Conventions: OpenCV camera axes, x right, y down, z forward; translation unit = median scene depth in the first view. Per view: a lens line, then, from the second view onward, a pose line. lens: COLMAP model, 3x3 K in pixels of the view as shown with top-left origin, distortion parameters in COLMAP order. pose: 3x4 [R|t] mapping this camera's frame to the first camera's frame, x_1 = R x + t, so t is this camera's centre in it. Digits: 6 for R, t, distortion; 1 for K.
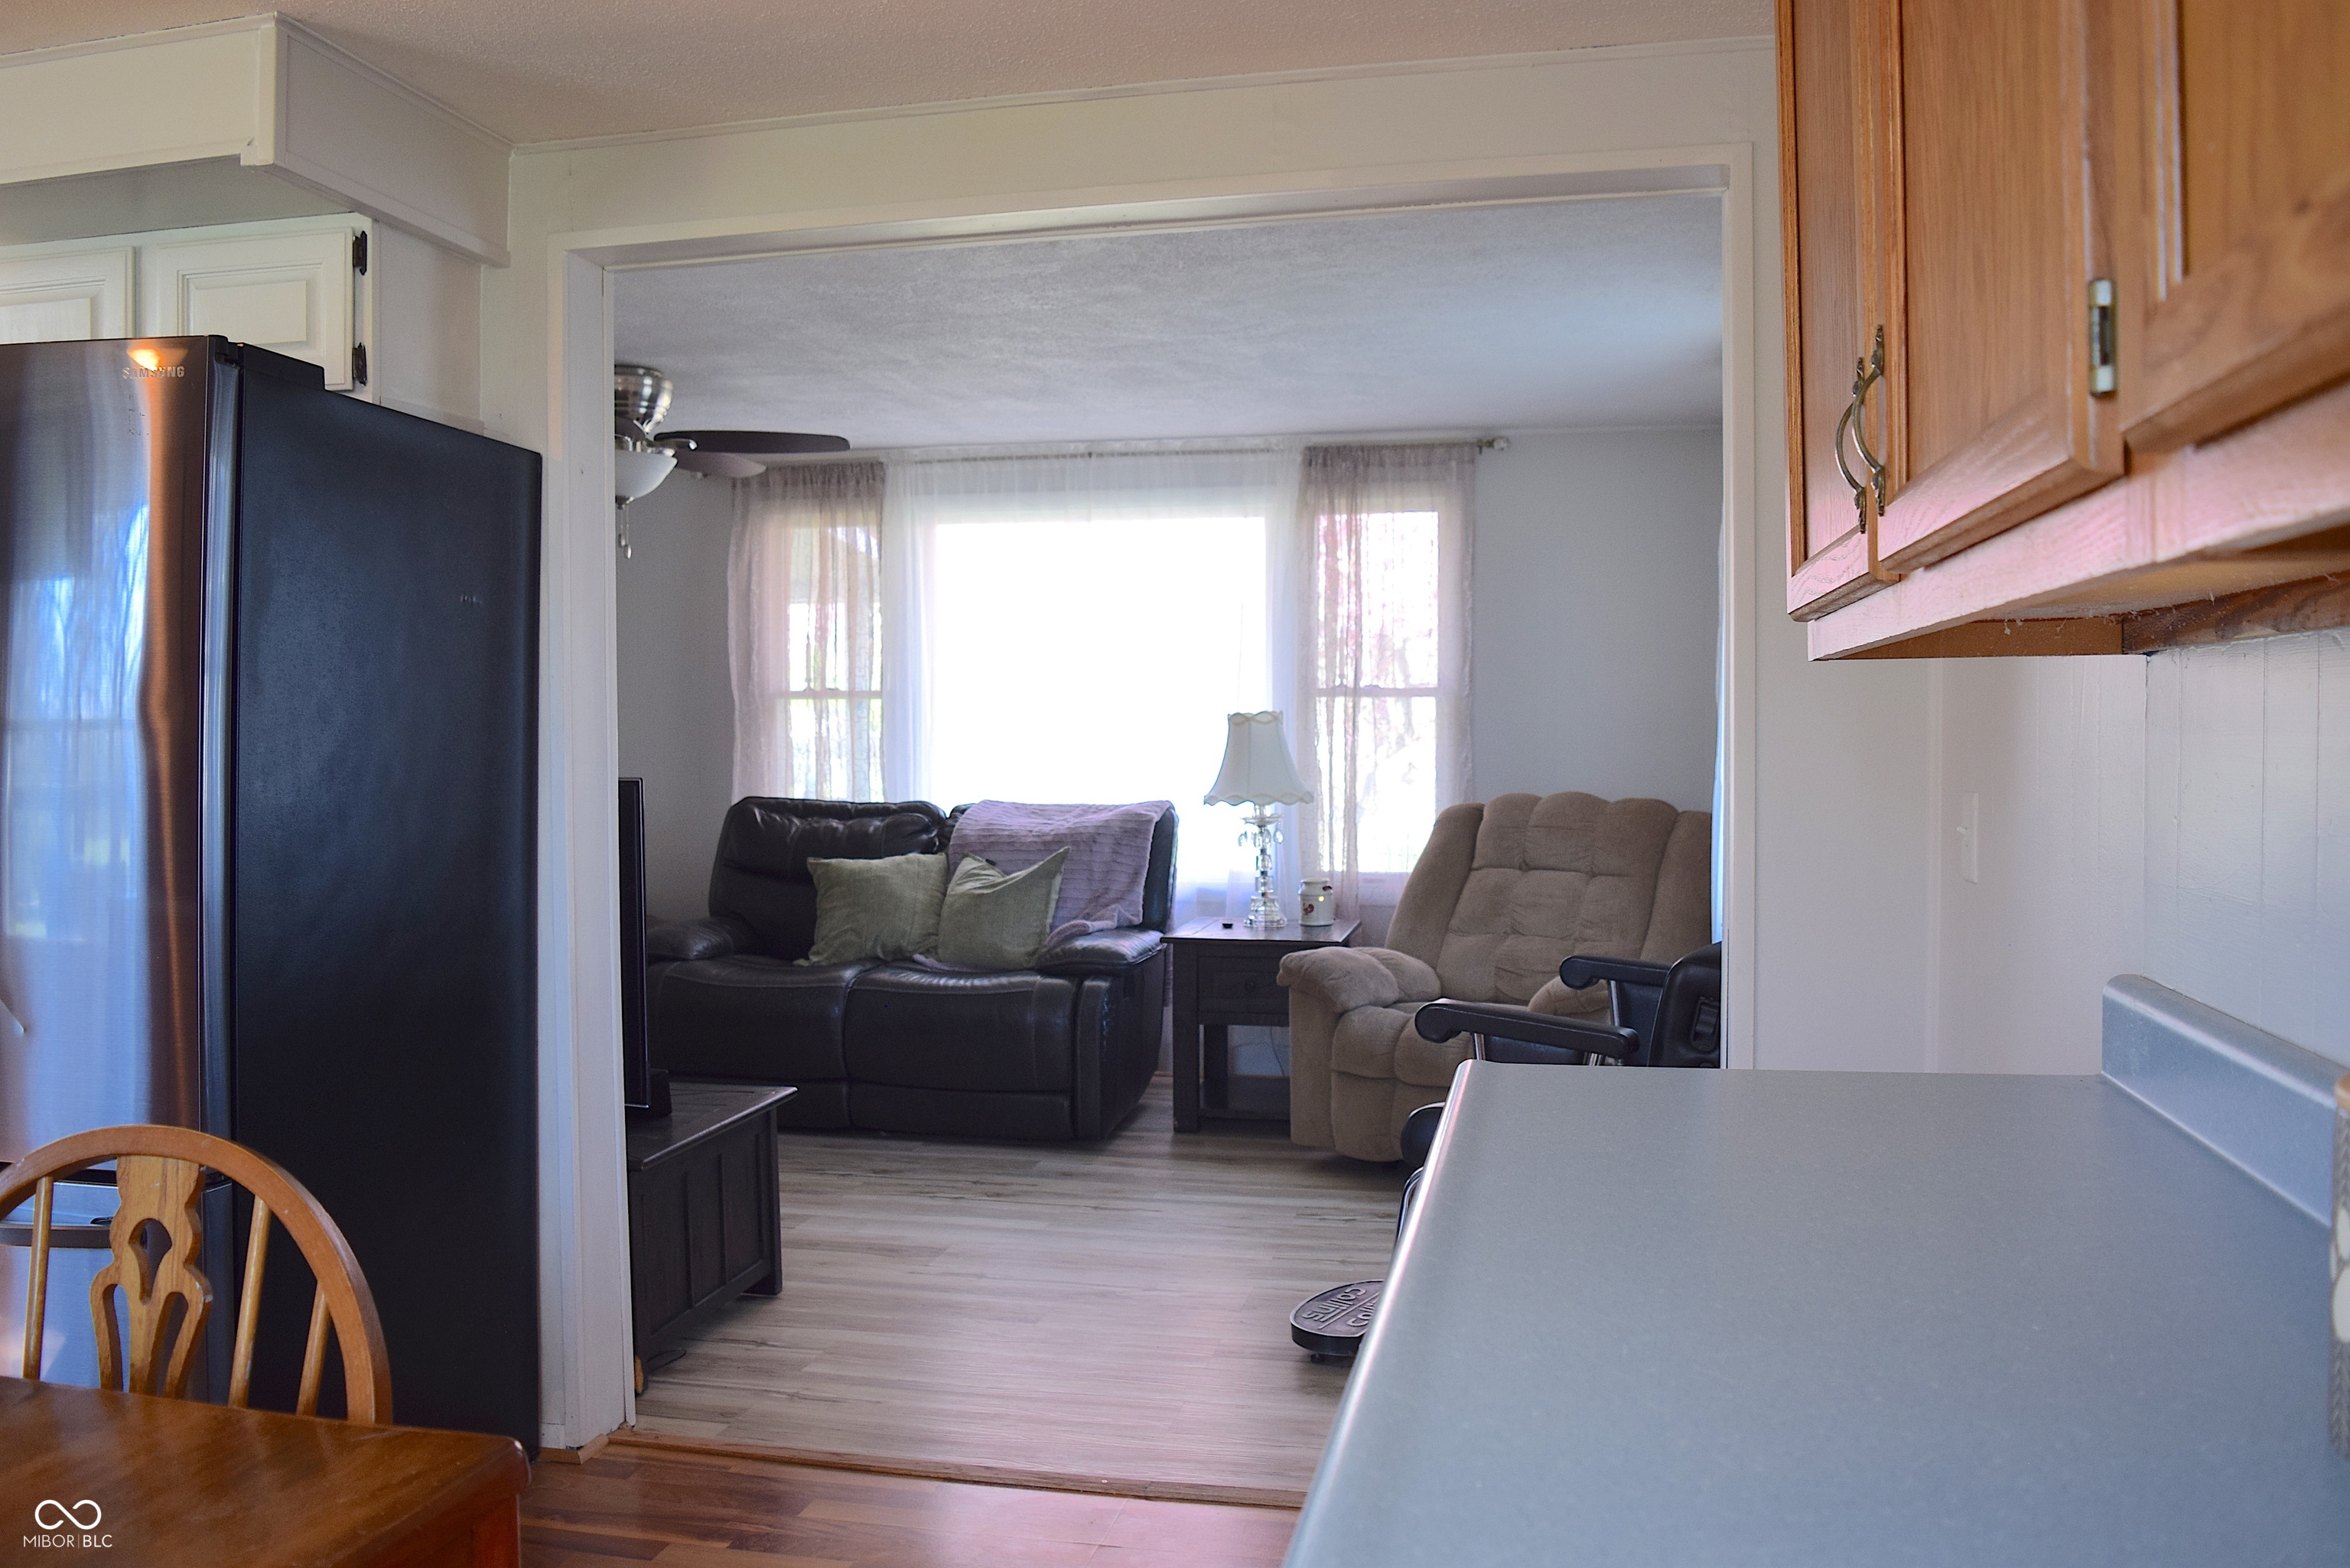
lens RADIAL K [[1852.5, 0, 1190.4], [0, 1852.5, 797.2], [0, 0, 1]] dist [-0.101267, 0.030950]
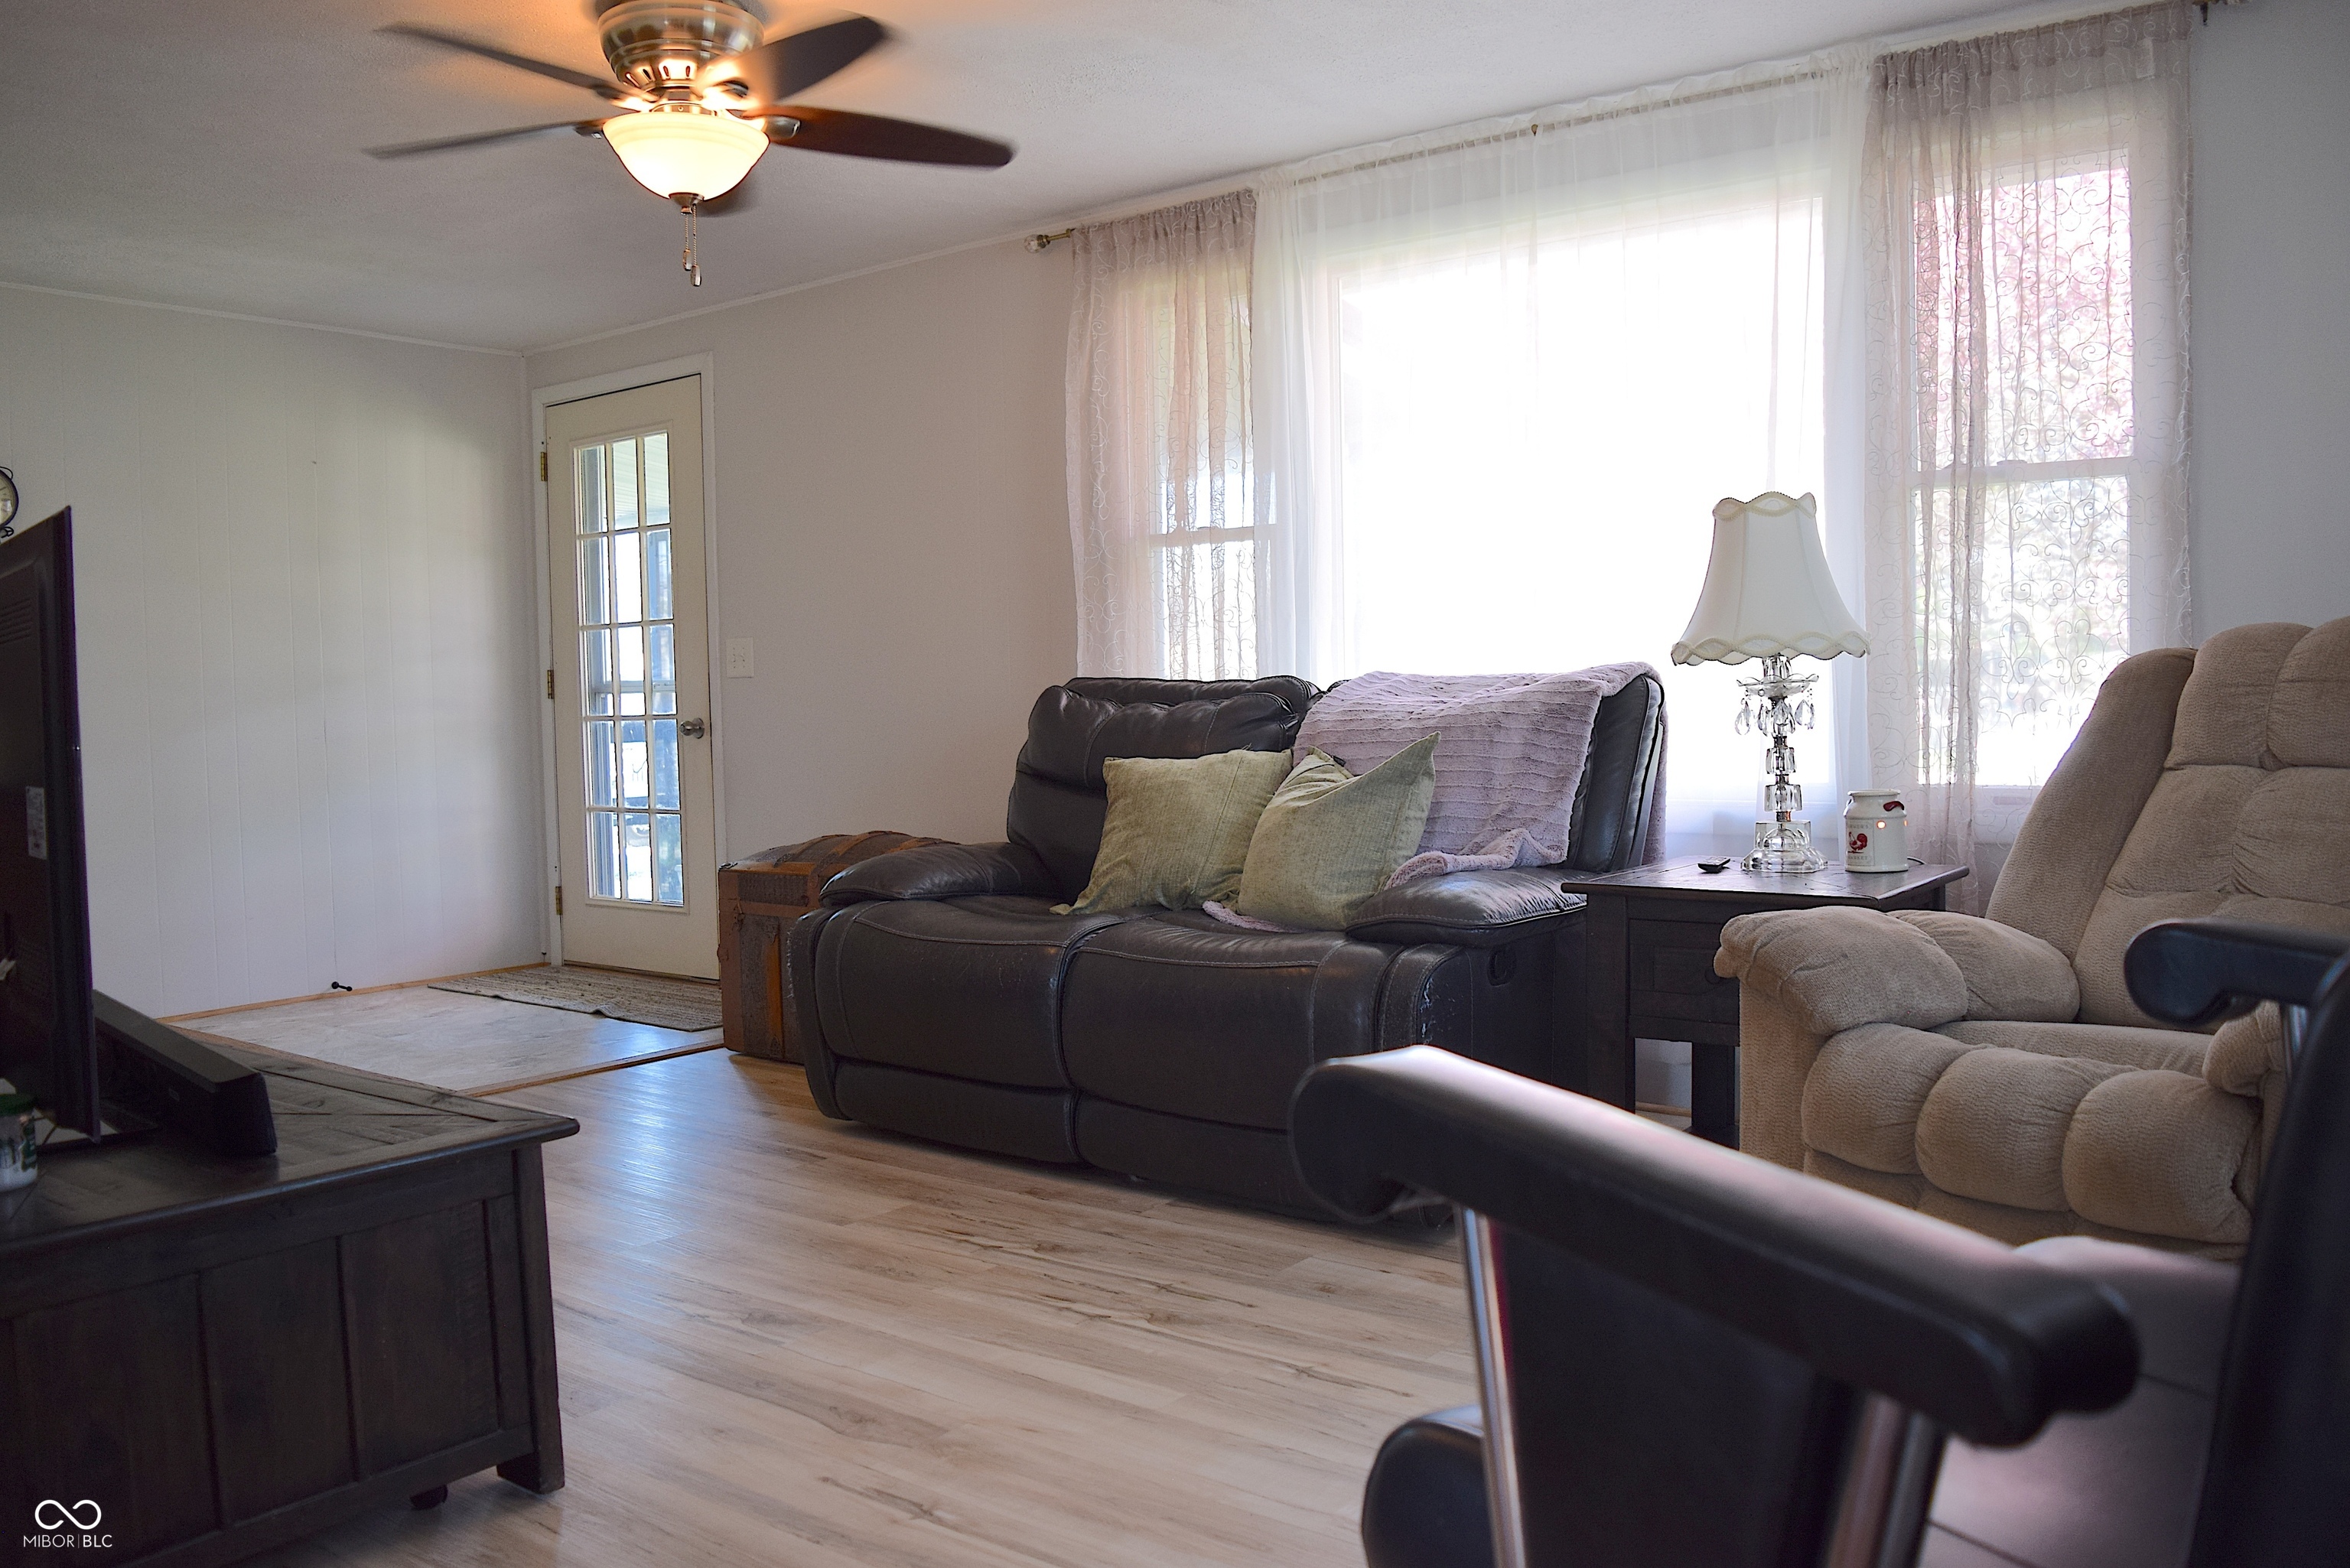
lens RADIAL K [[1852.5, 0, 1181.8], [0, 1852.5, 792.4], [0, 0, 1]] dist [-0.101267, 0.030950]
pose [[0.899981, 0.006038, -0.435887, 0.120213], [-0.000348, 0.999914, 0.013133, 0.037708], [0.435929, -0.011668, 0.899906, 0.407731]]
